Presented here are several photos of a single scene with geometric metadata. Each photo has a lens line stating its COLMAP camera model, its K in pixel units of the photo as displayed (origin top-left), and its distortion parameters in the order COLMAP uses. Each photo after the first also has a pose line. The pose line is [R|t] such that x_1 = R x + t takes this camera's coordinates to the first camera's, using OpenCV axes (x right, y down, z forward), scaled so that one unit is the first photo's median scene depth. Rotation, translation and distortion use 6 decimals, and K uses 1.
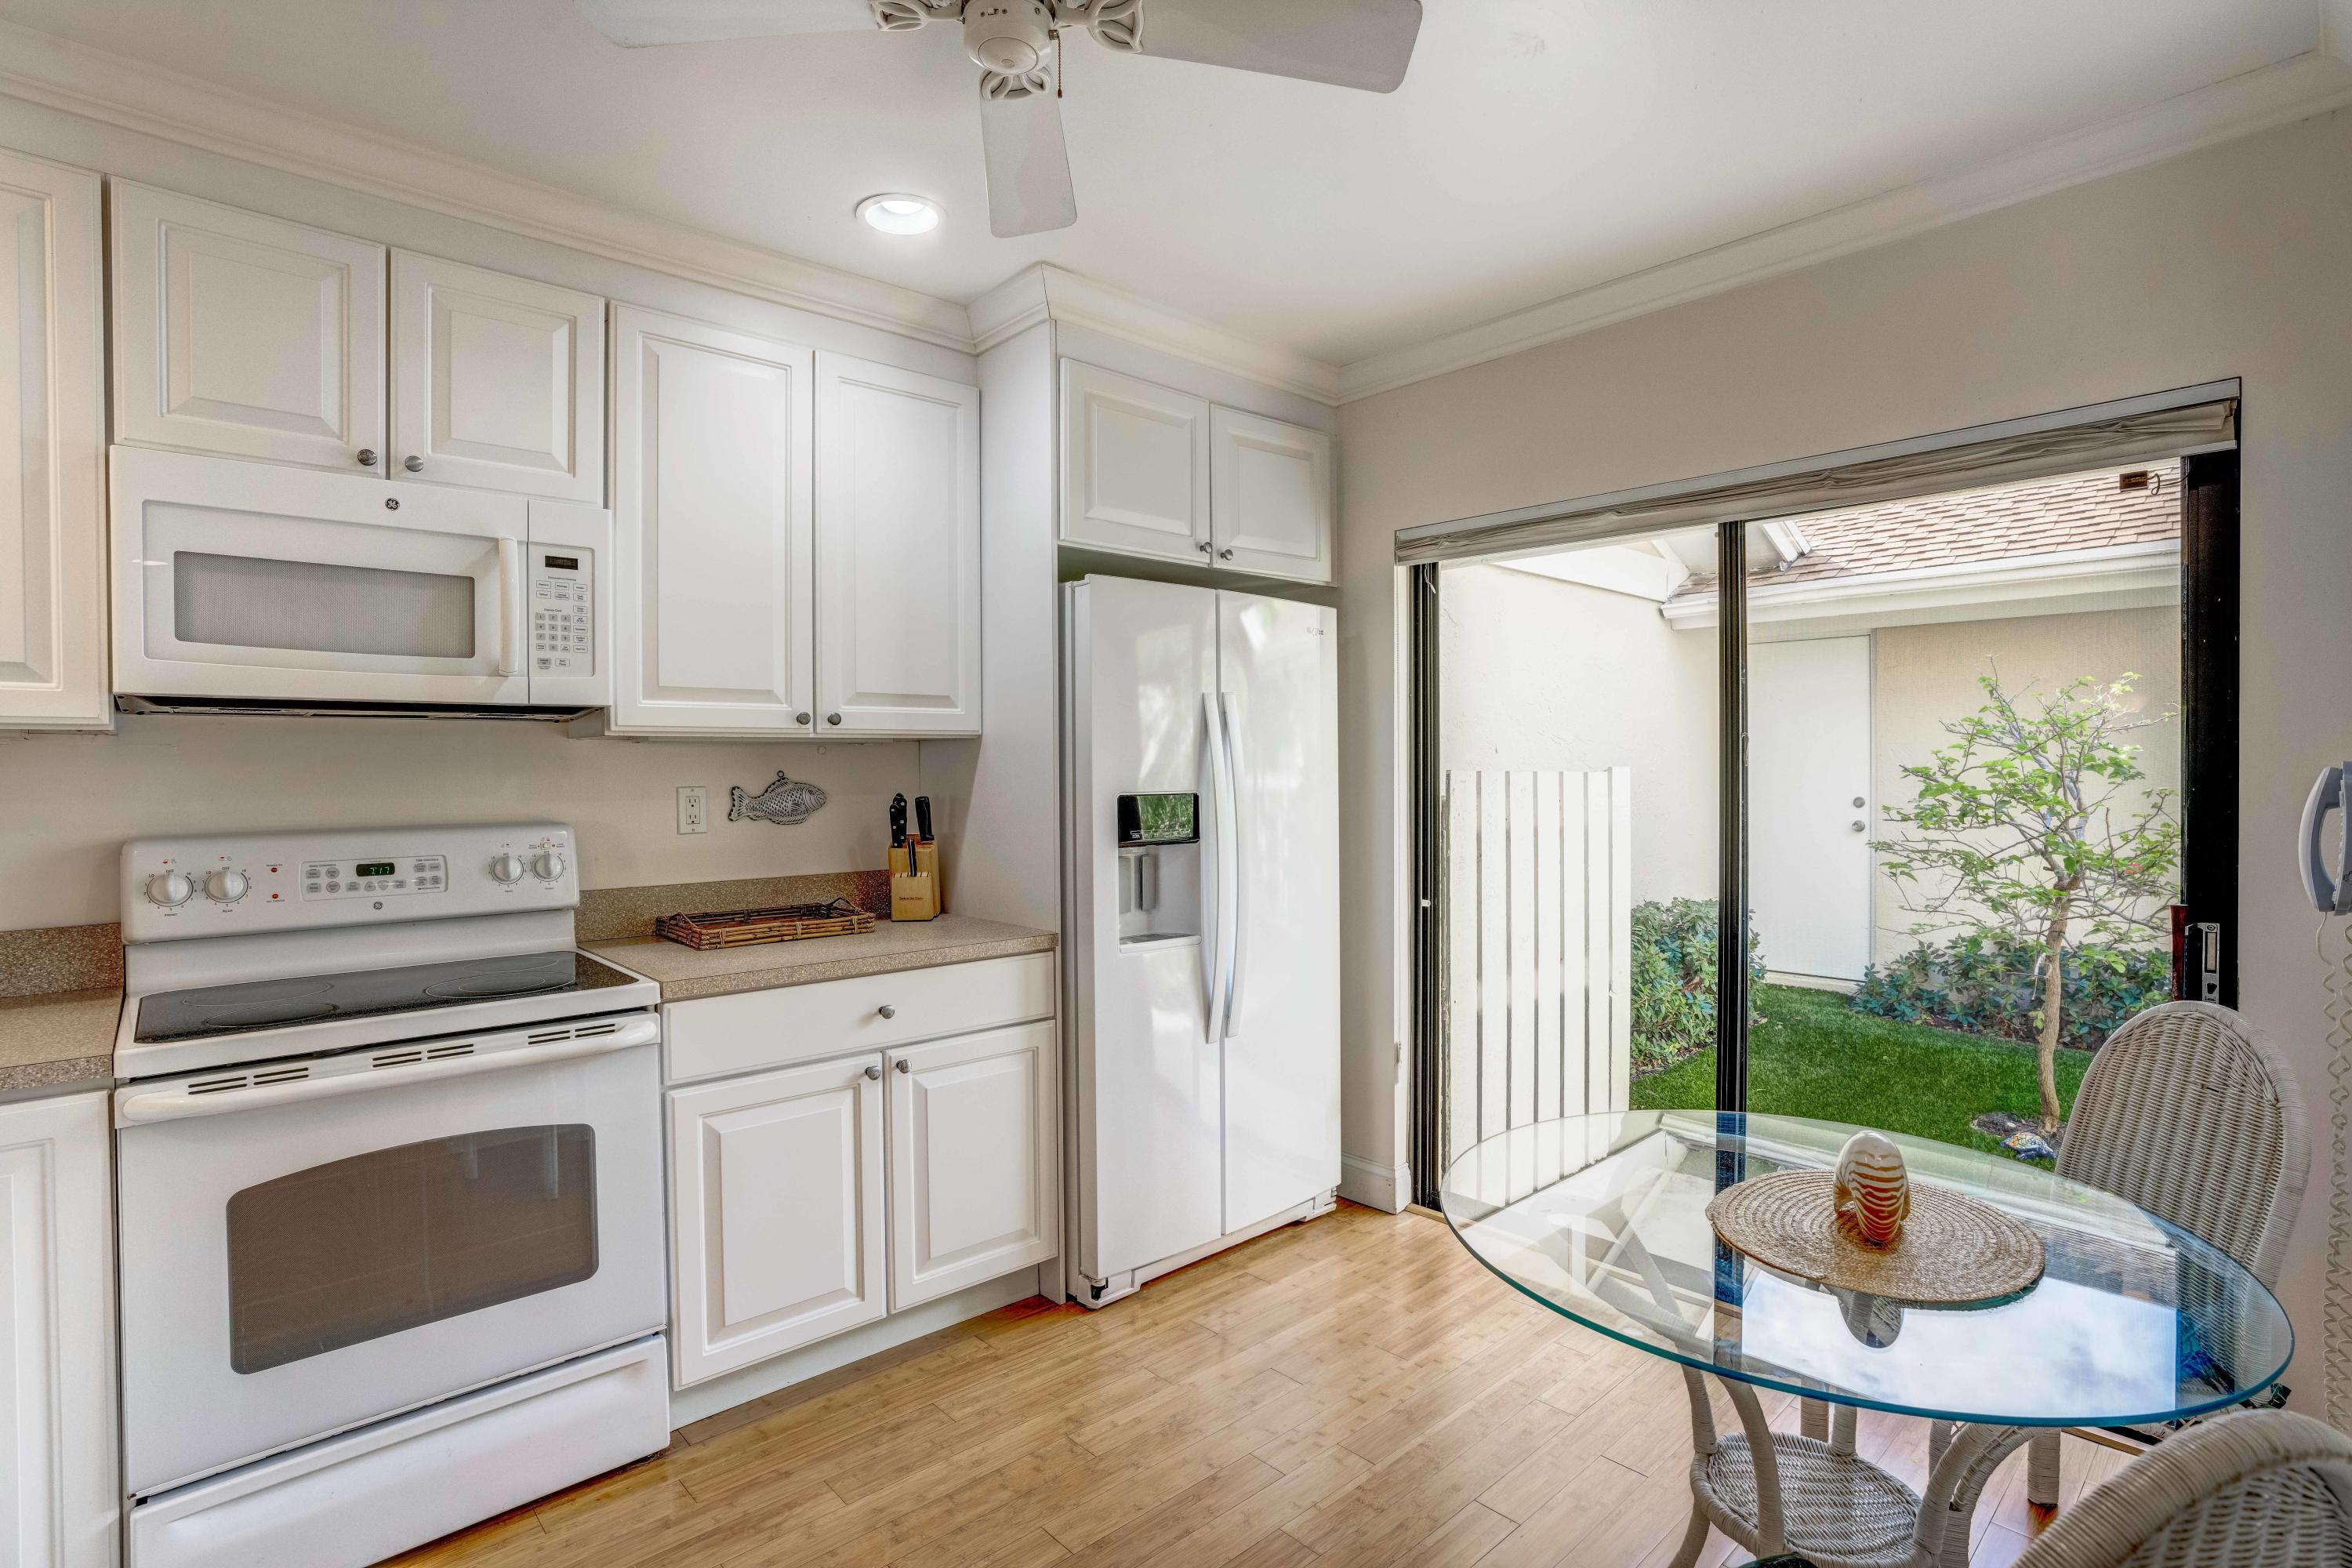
lens RADIAL K [[1164.1, 0, 1191.1], [0, 1164.1, 784.3], [0, 0, 1]] dist [-0.046901, 0.010222]
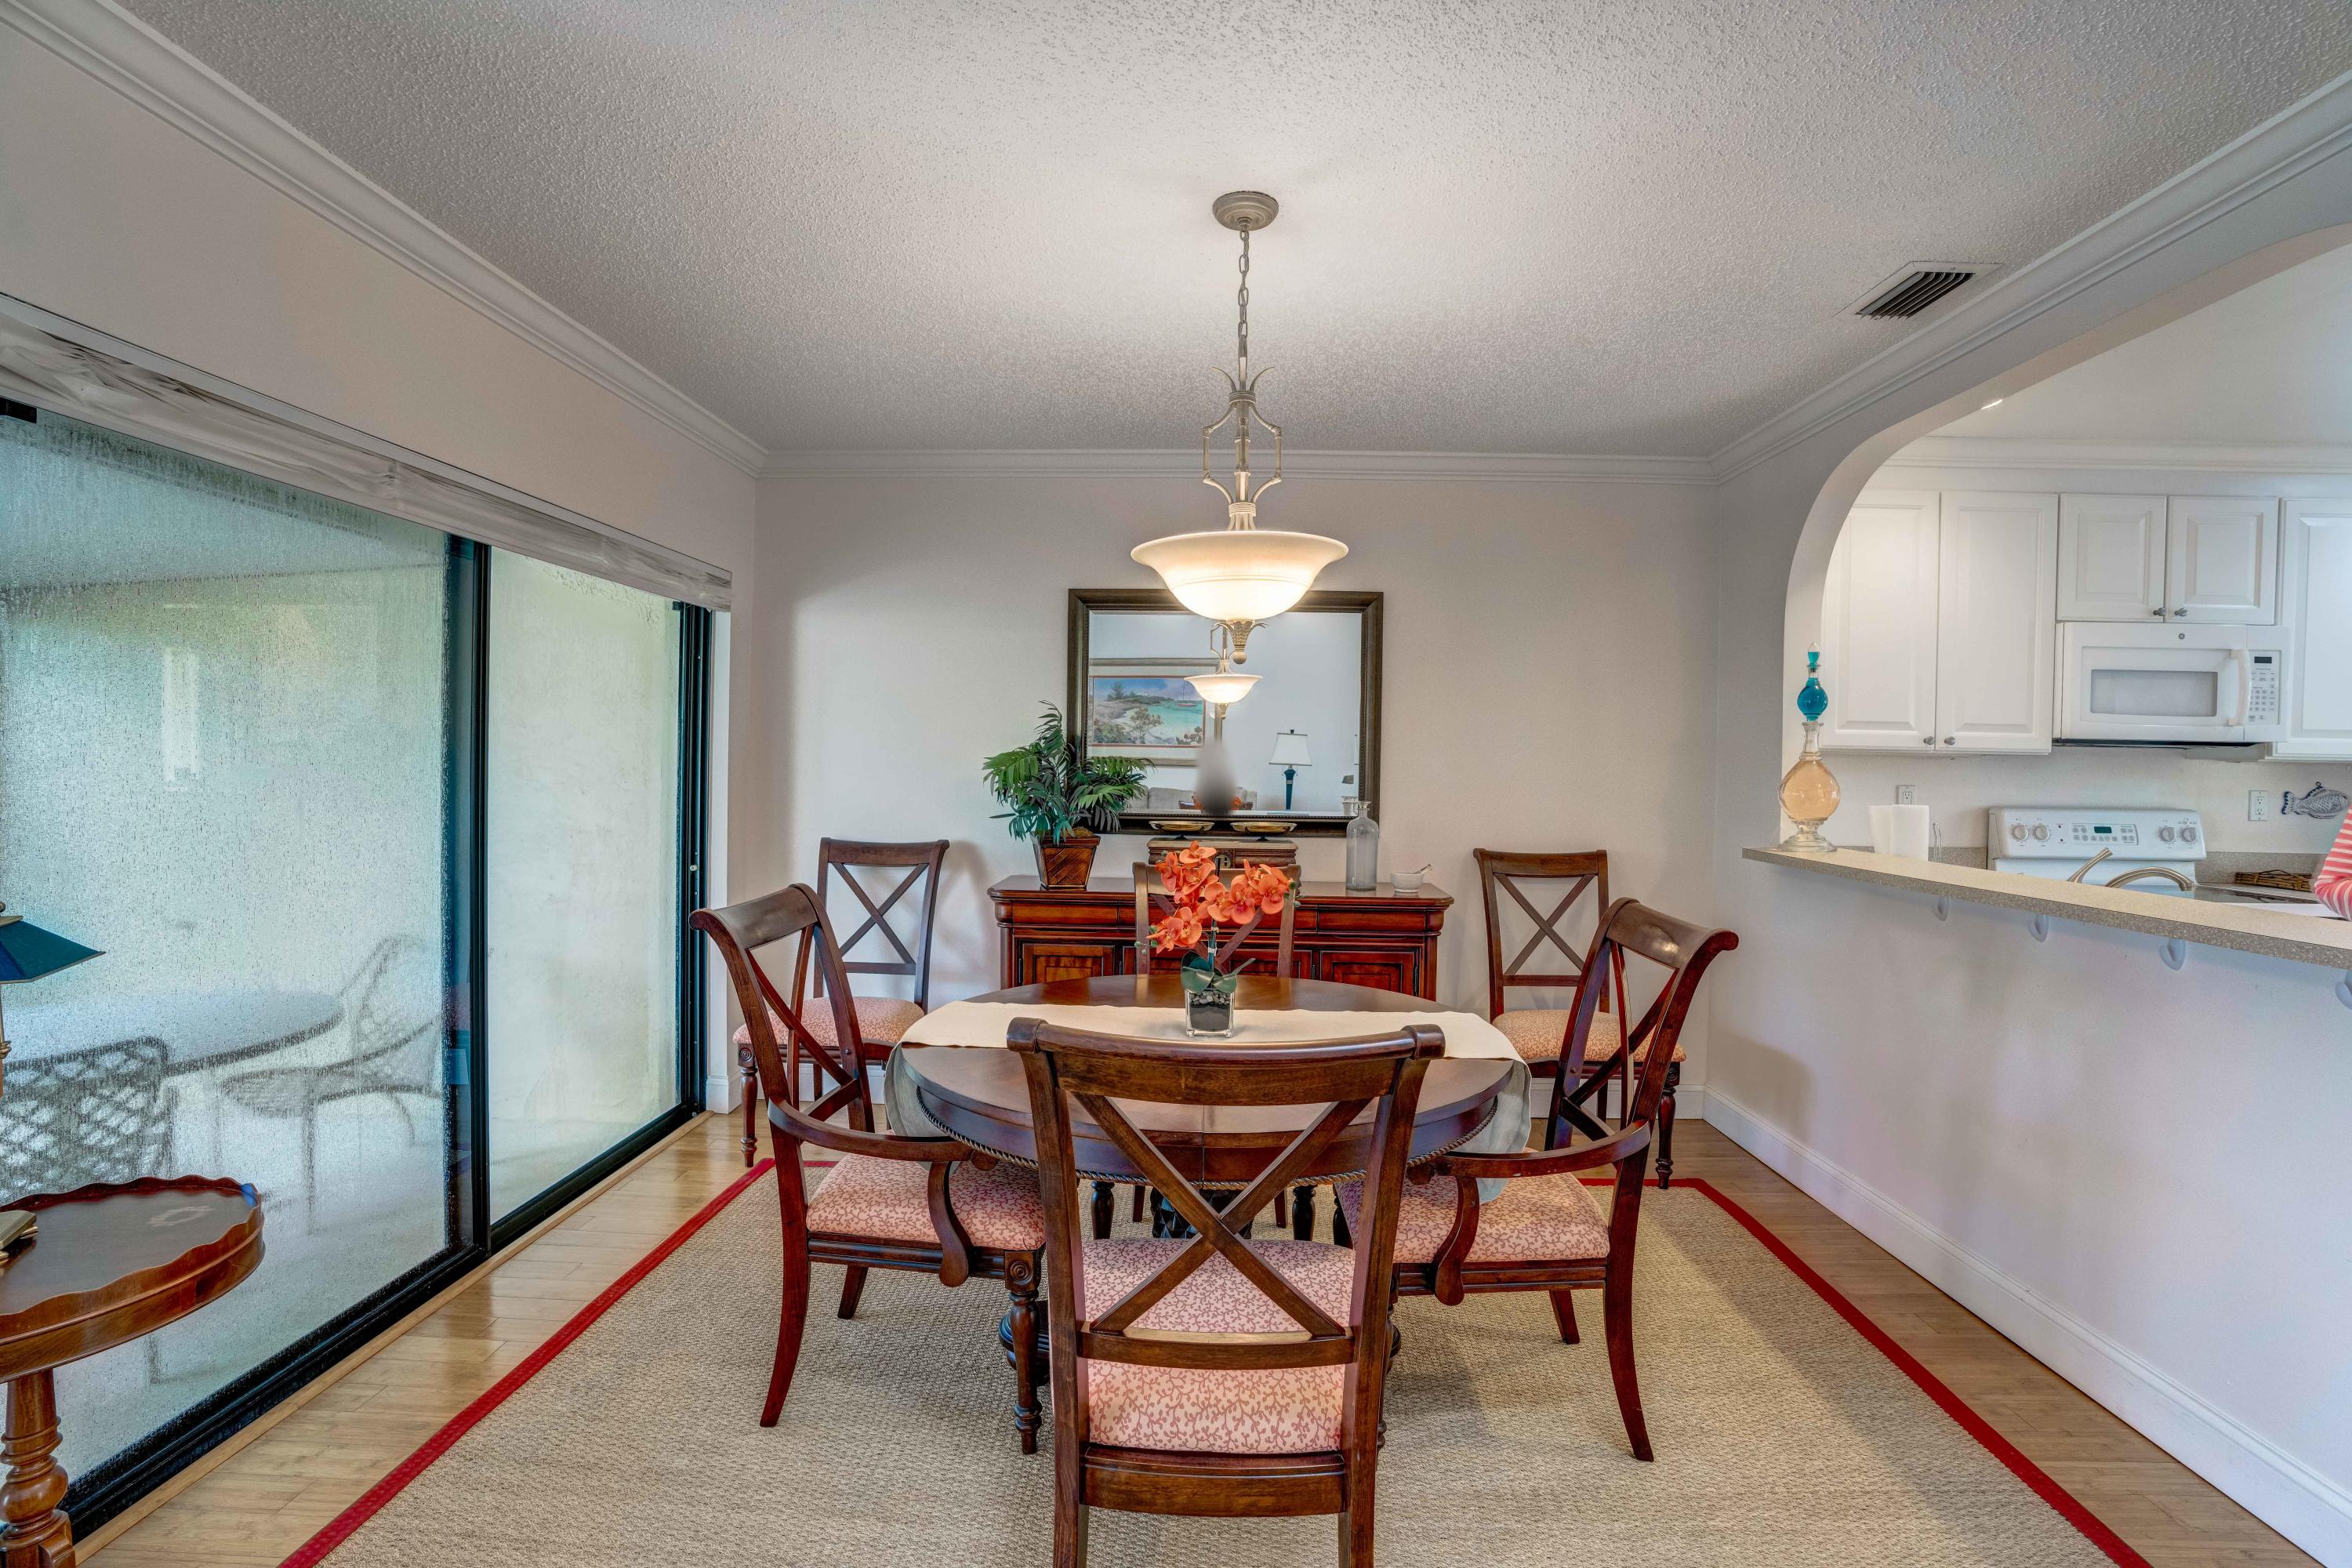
lens RADIAL K [[1077.7, 0, 1178.1], [0, 1077.7, 785.2], [0, 0, 1]] dist [-0.055041, 0.015788]
pose [[0.713694, 0.034053, -0.699630, -0.554198], [-0.032869, 0.999345, 0.015111, 0.023777], [0.699686, 0.012212, 0.714346, -1.127464]]
